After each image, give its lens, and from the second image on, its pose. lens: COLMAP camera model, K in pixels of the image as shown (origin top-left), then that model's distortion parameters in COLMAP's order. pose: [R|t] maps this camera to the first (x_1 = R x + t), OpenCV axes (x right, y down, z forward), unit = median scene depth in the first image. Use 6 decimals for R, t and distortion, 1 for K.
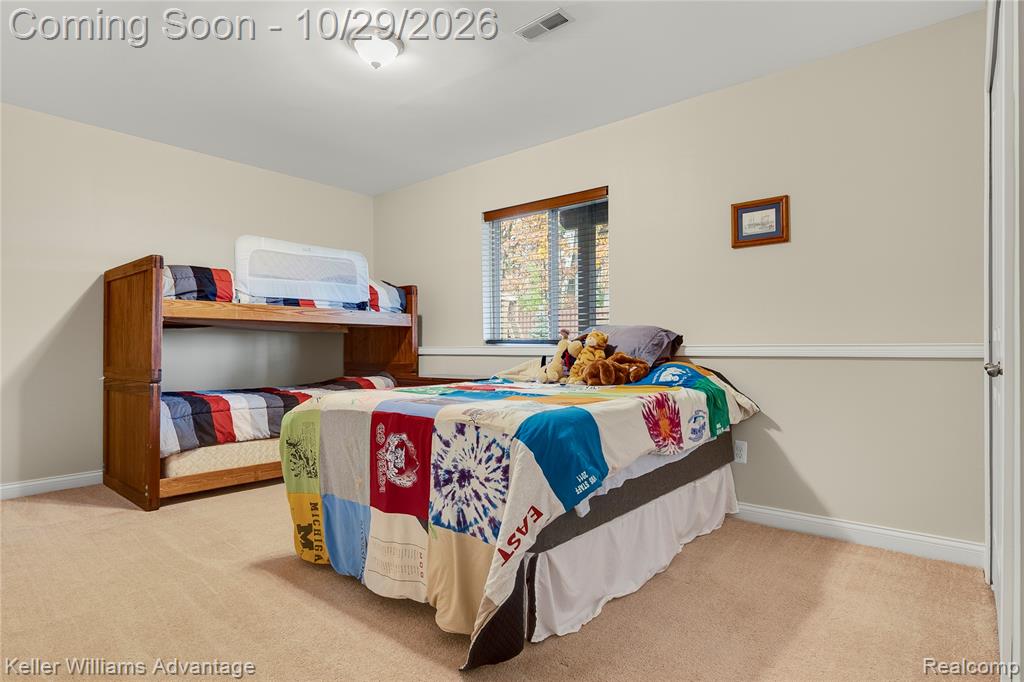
lens RADIAL K [[541.7, 0, 515.6], [0, 541.7, 342.2], [0, 0, 1]] dist [-0.000096, 0.000000]
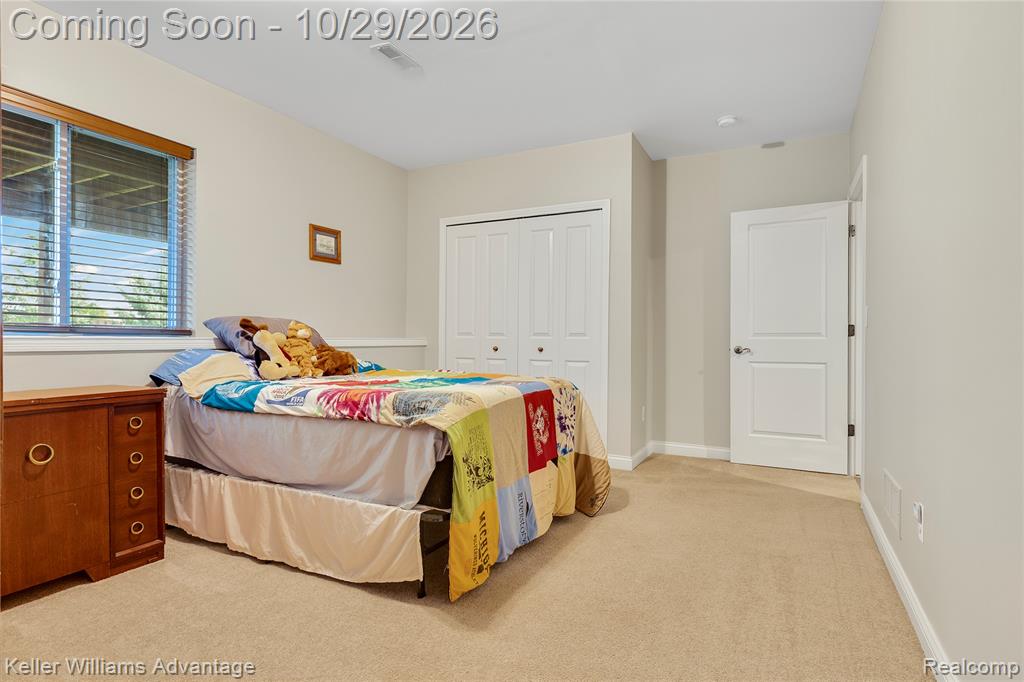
lens RADIAL K [[541.7, 0, 515.1], [0, 541.7, 342.6], [0, 0, 1]] dist [-0.000096, 0.000000]
pose [[-0.226607, -0.004148, 0.973977, -1.269054], [-0.010557, 0.999943, 0.001802, 0.010526], [-0.973929, -0.009873, -0.226638, 1.162893]]
